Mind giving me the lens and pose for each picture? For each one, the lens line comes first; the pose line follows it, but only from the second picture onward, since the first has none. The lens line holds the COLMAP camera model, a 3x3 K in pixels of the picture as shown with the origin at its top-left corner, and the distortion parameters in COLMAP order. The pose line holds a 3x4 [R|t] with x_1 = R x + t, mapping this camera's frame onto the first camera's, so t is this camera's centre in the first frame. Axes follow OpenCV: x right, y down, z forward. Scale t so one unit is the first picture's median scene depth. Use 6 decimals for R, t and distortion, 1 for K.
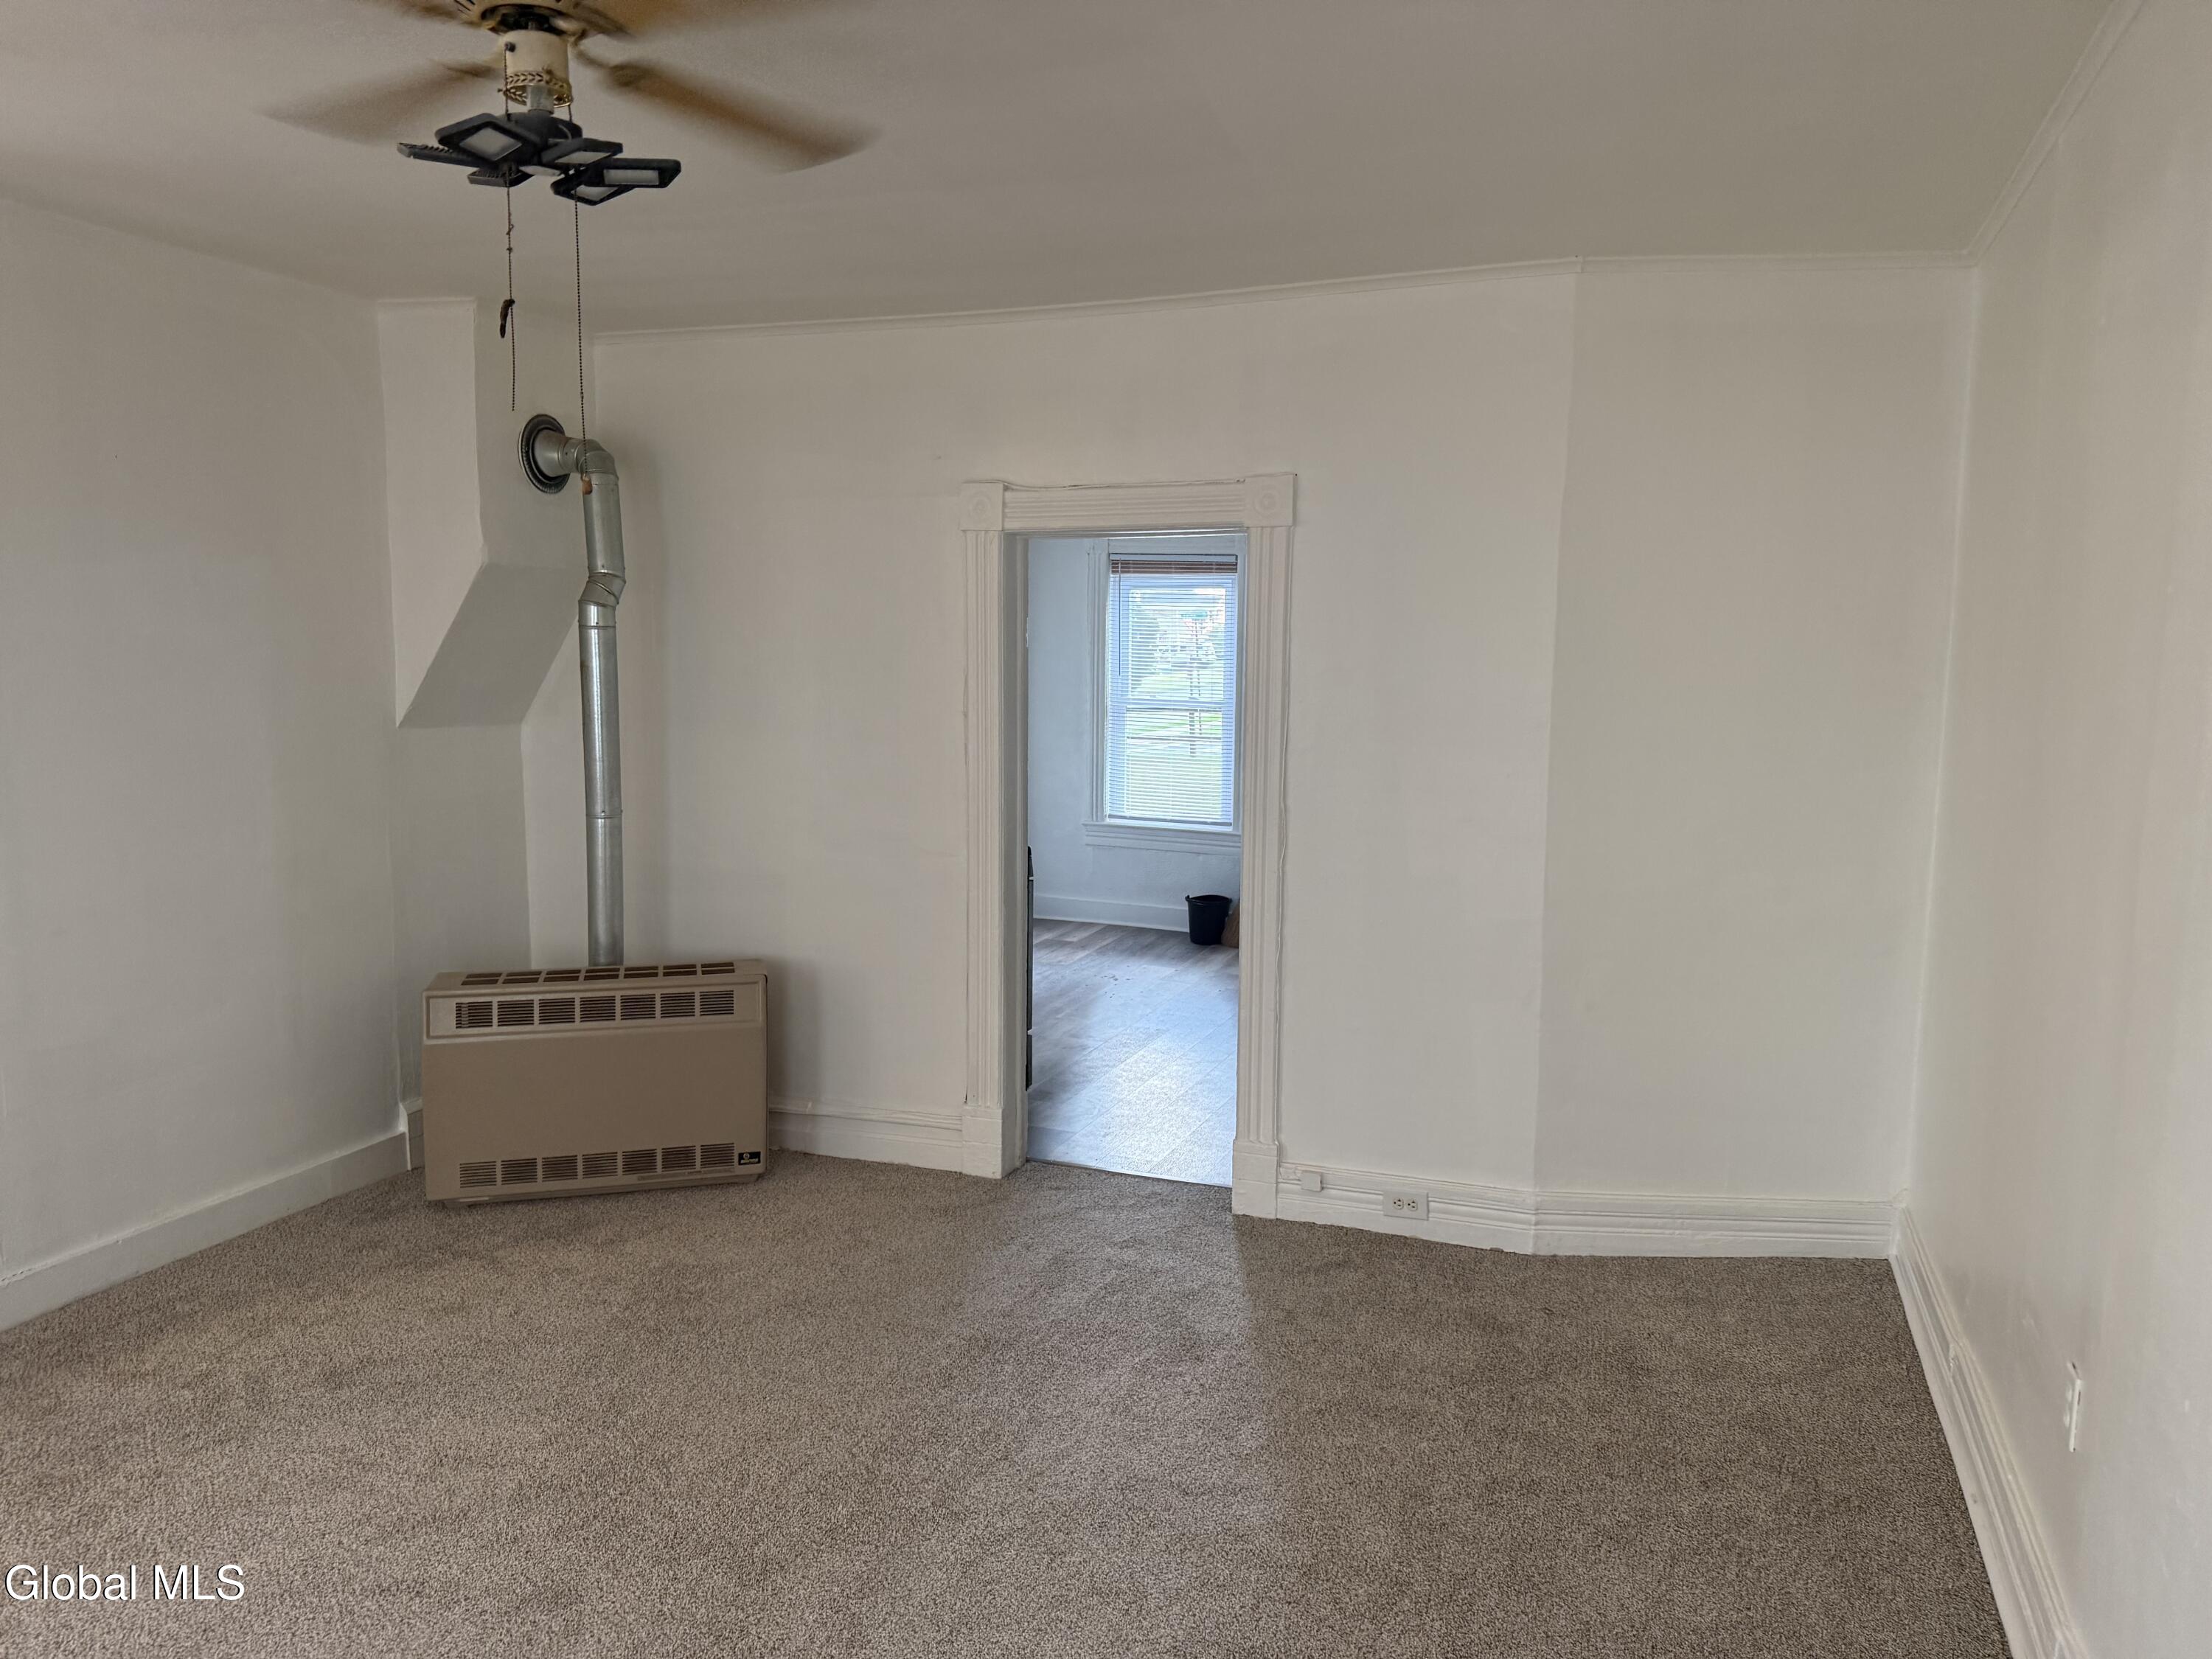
lens RADIAL K [[1563.1, 0, 1034.4], [0, 1563.1, 795.6], [0, 0, 1]] dist [0.078746, -0.061657]
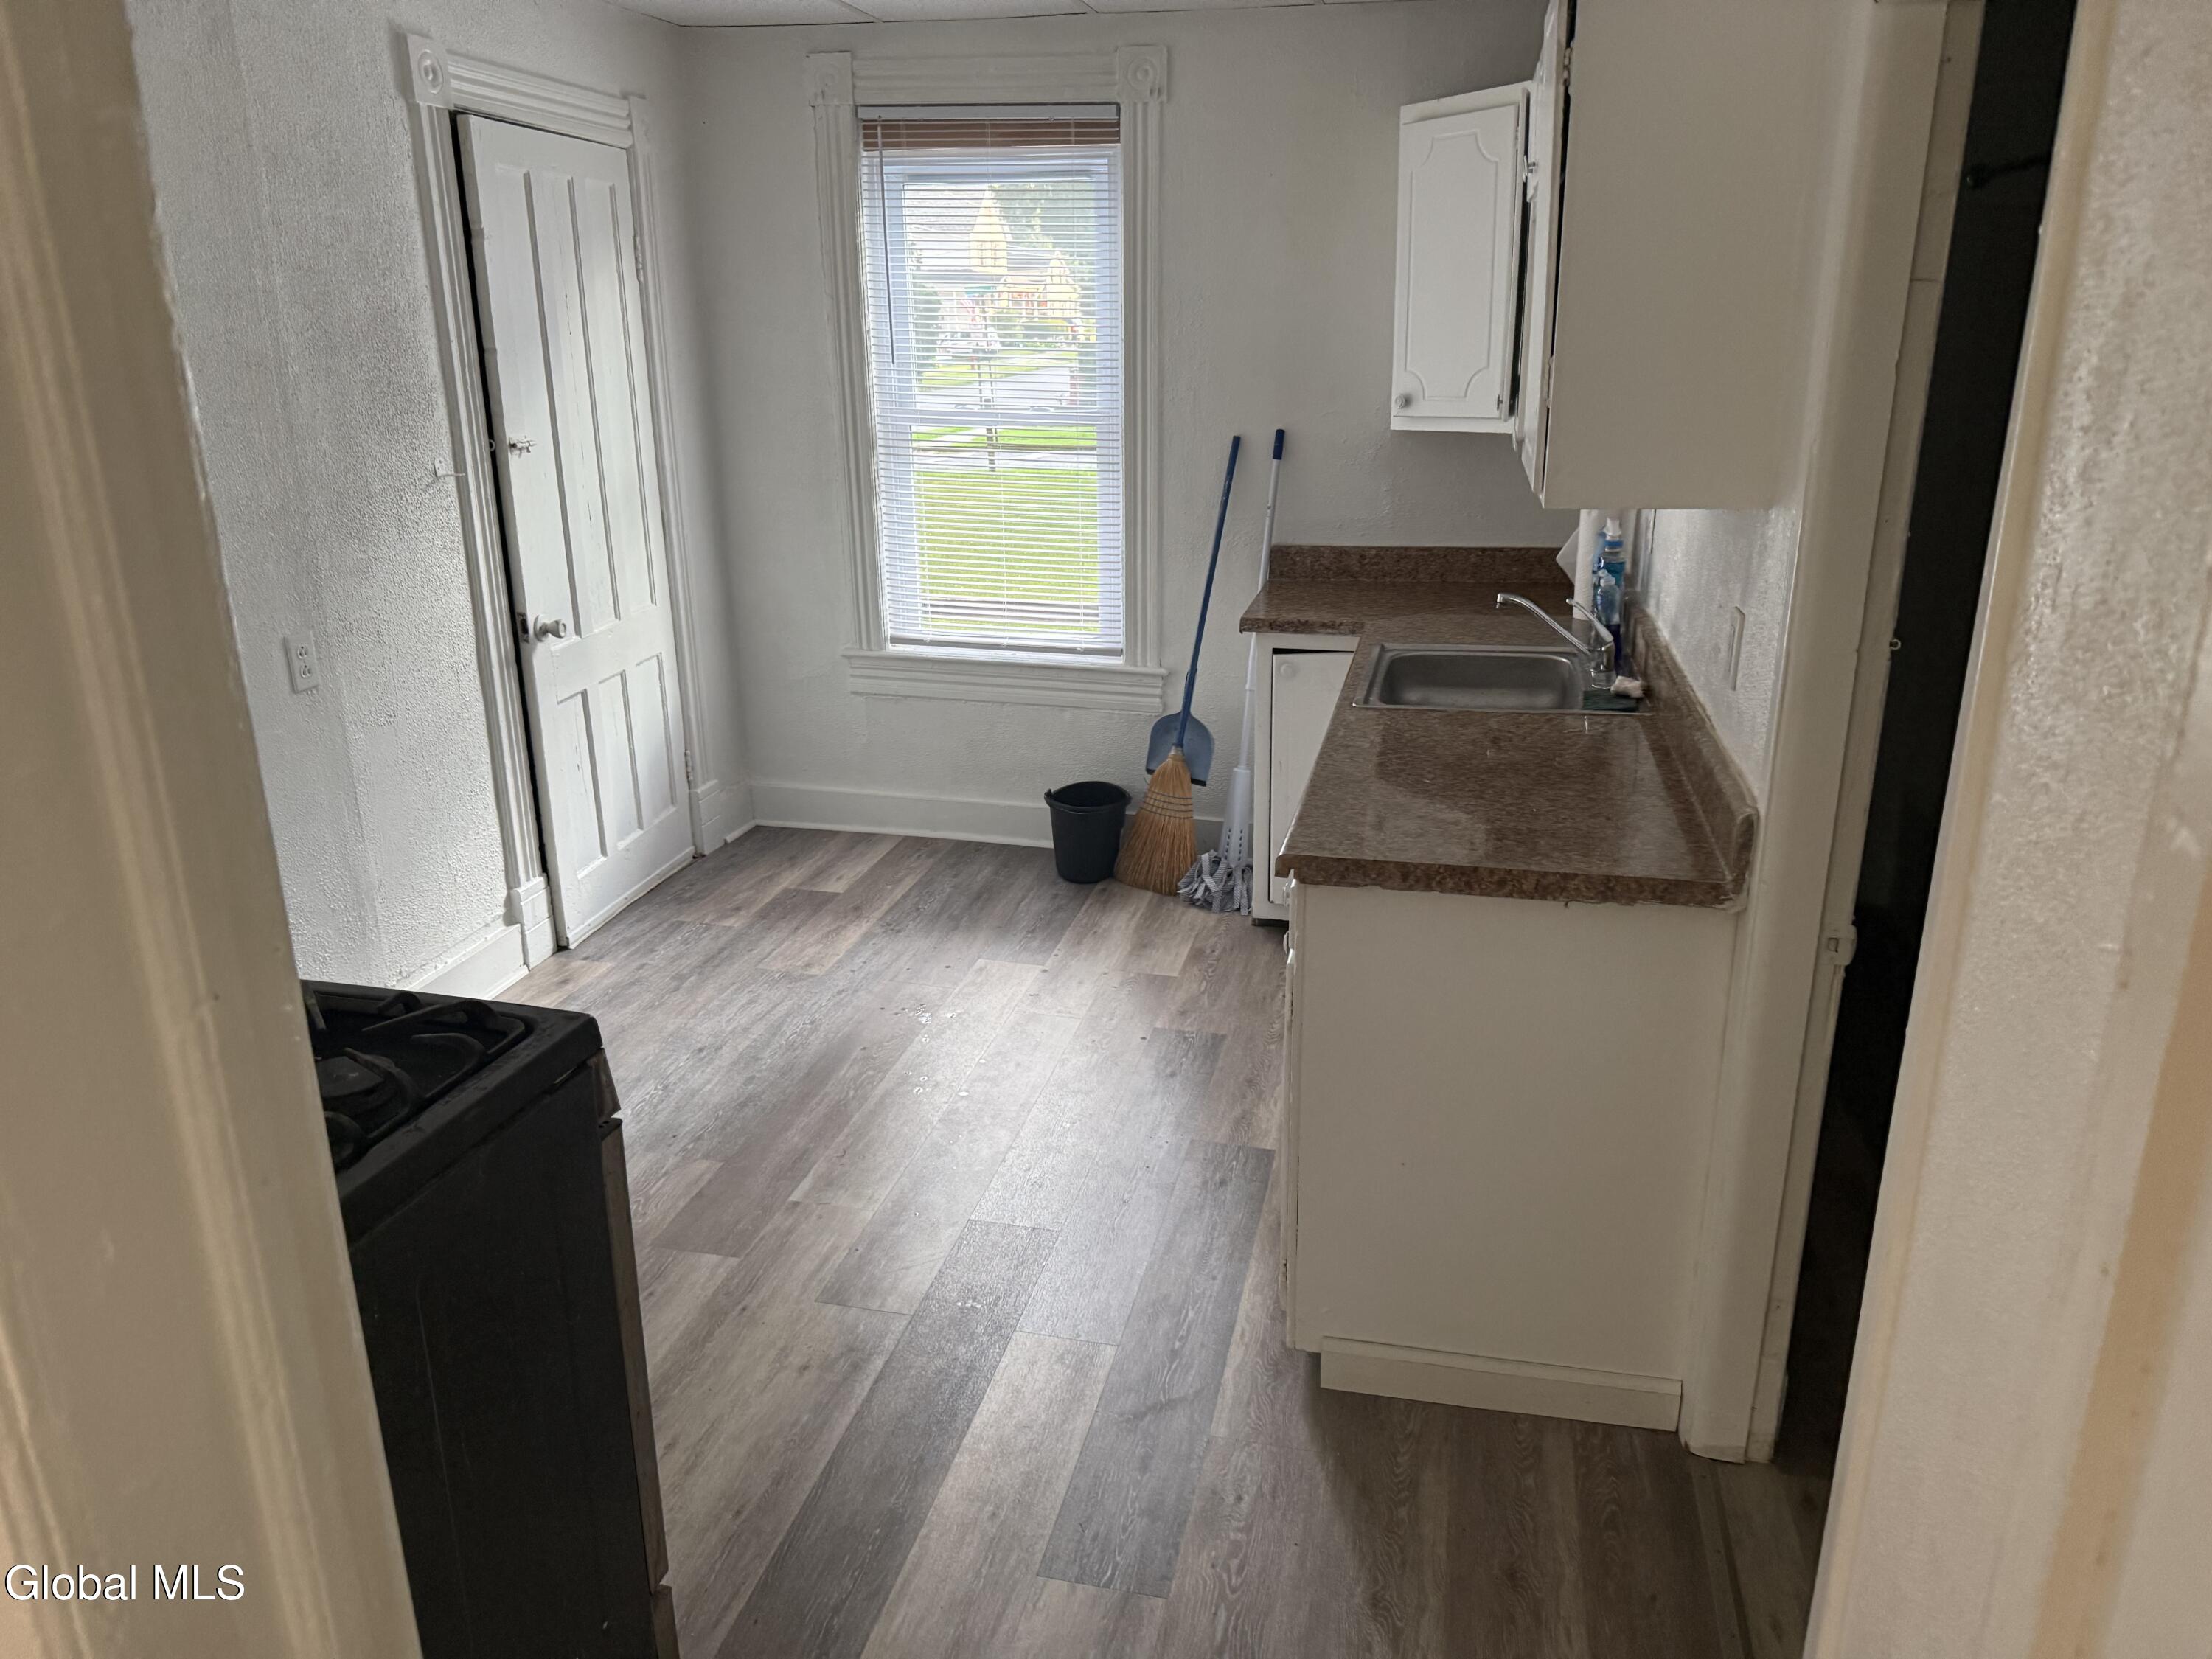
lens RADIAL K [[1567.7, 0, 1135.9], [0, 1567.7, 820.9], [0, 0, 1]] dist [-0.001197, 0.001580]
pose [[0.981059, -0.072039, 0.179816, 0.029726], [0.034379, 0.978291, 0.204365, -0.033747], [-0.190634, -0.194312, 0.962238, 0.474009]]
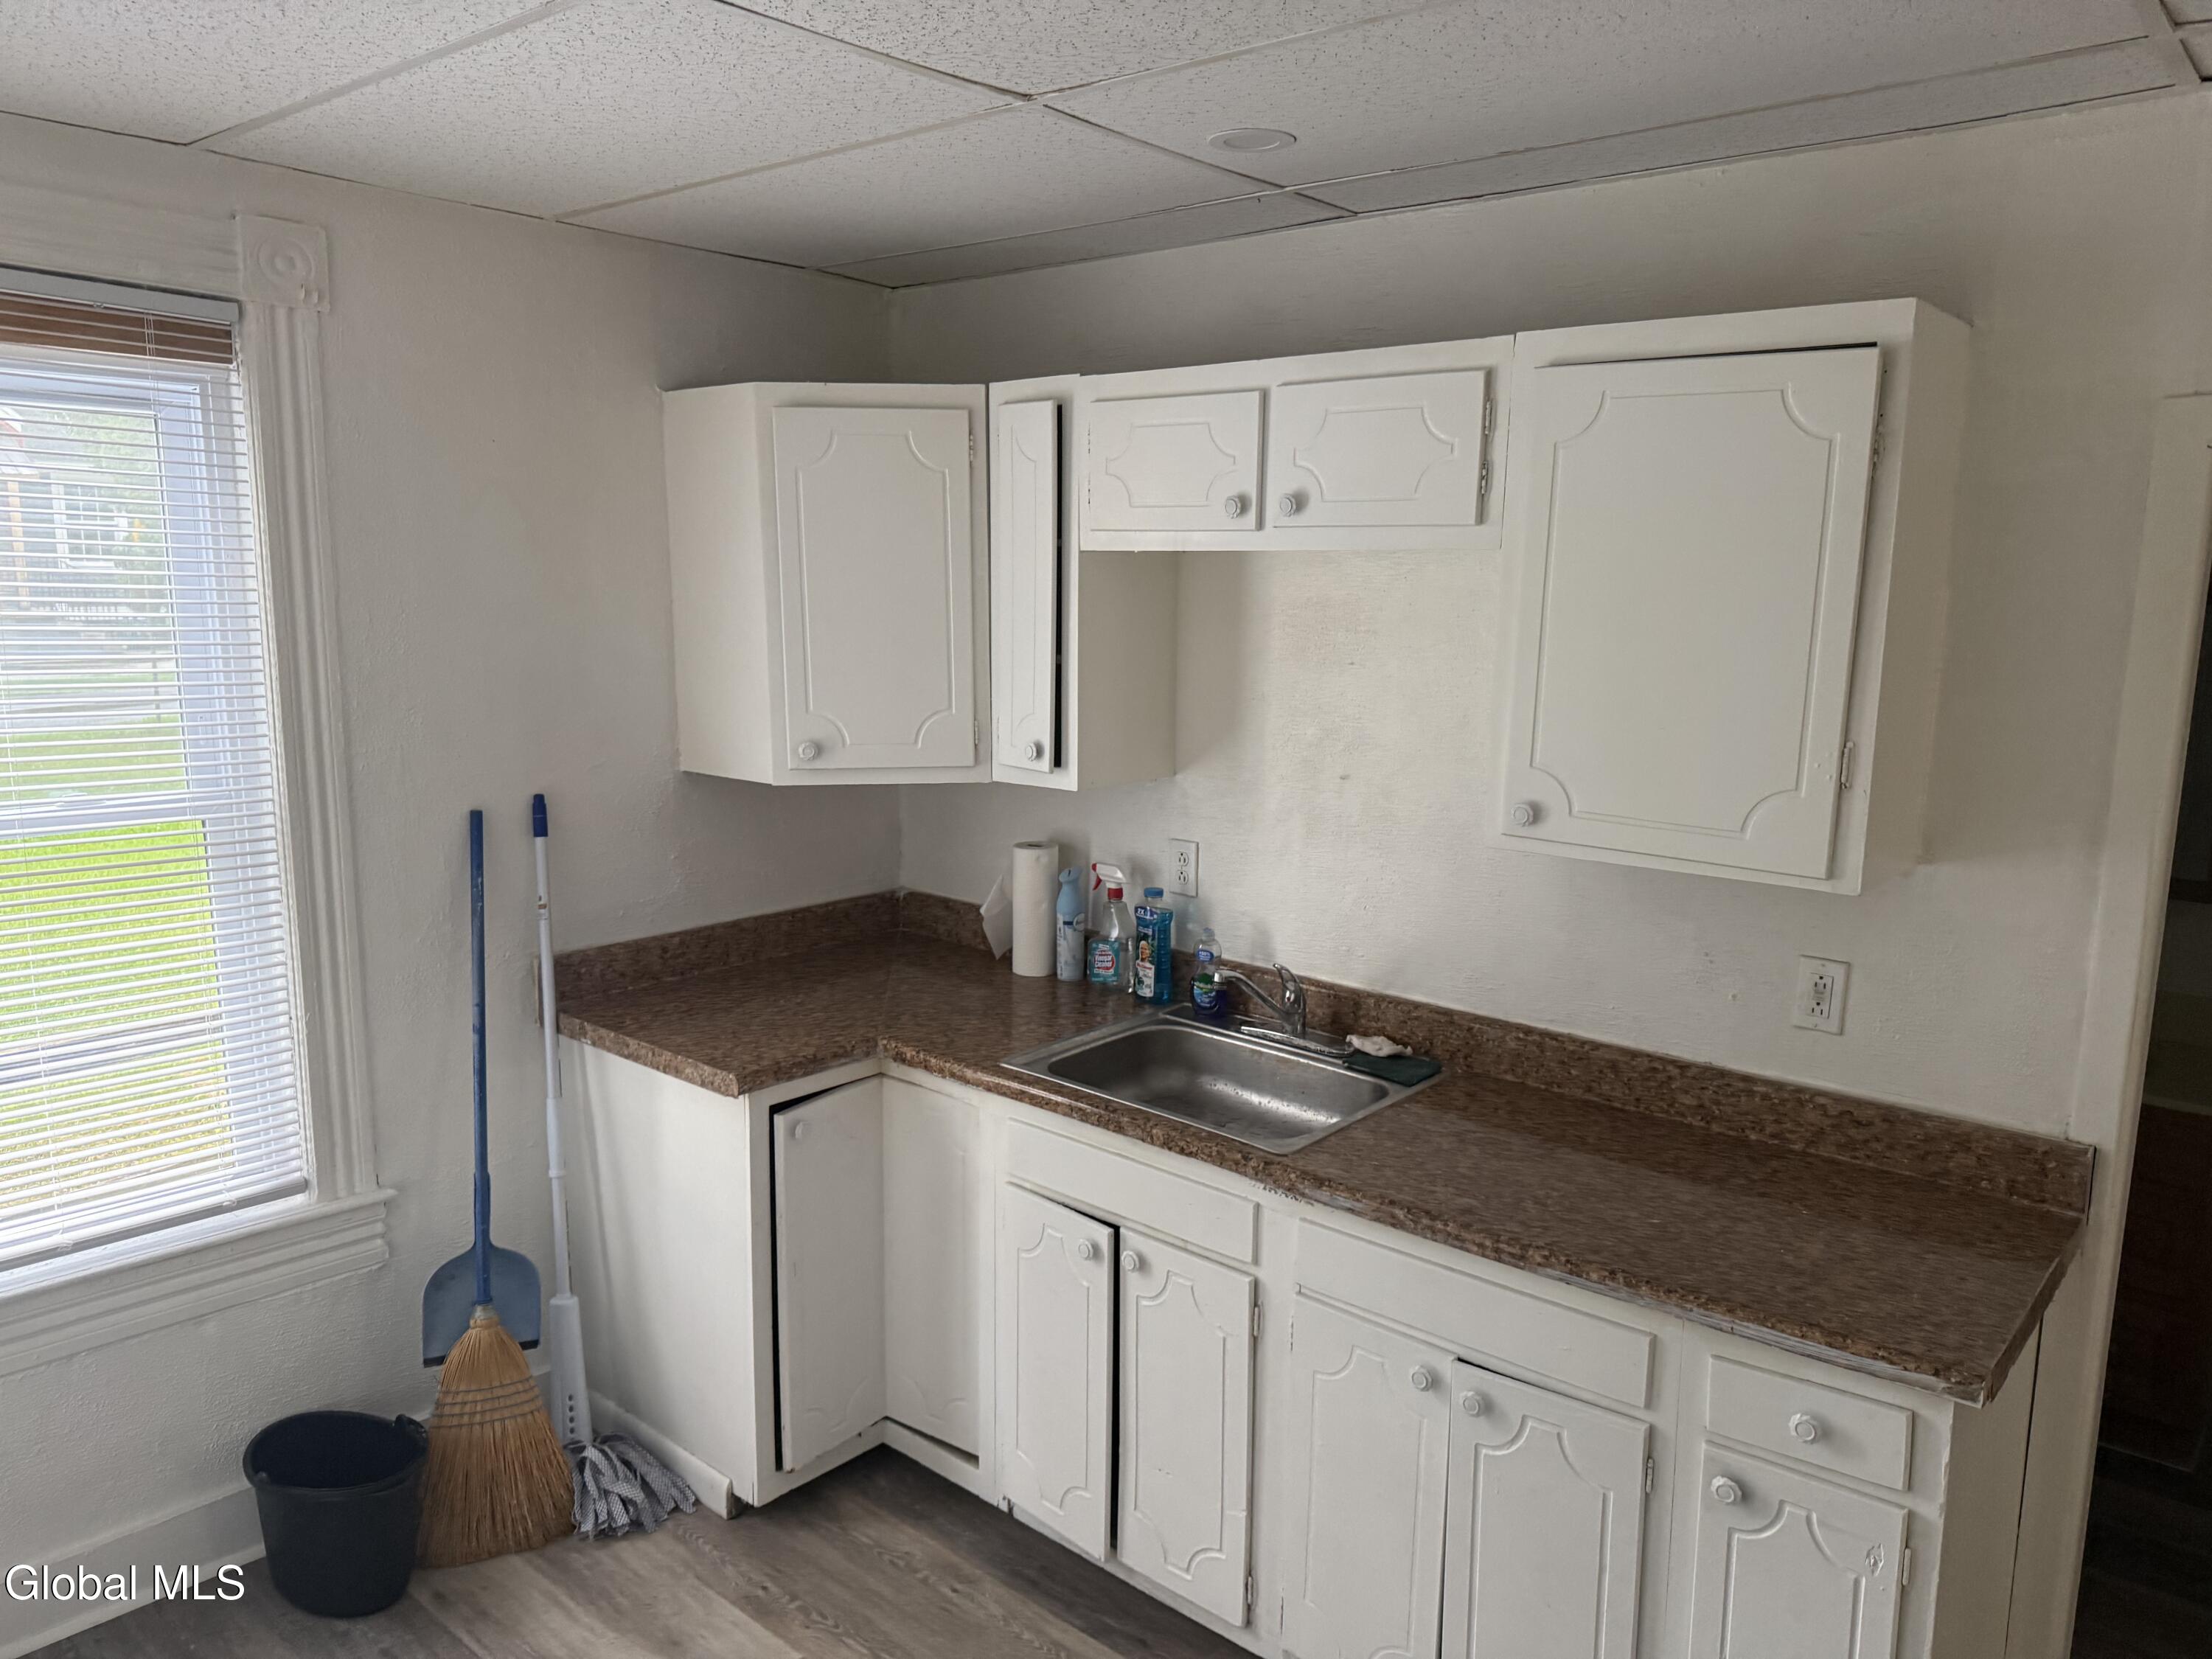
lens RADIAL K [[1563.1, 0, 1034.4], [0, 1563.1, 795.6], [0, 0, 1]] dist [0.078746, -0.061657]
pose [[0.326374, -0.139664, 0.934866, -0.110323], [0.092965, 0.988972, 0.115292, -0.080149], [-0.940658, 0.049282, 0.335759, 0.742236]]
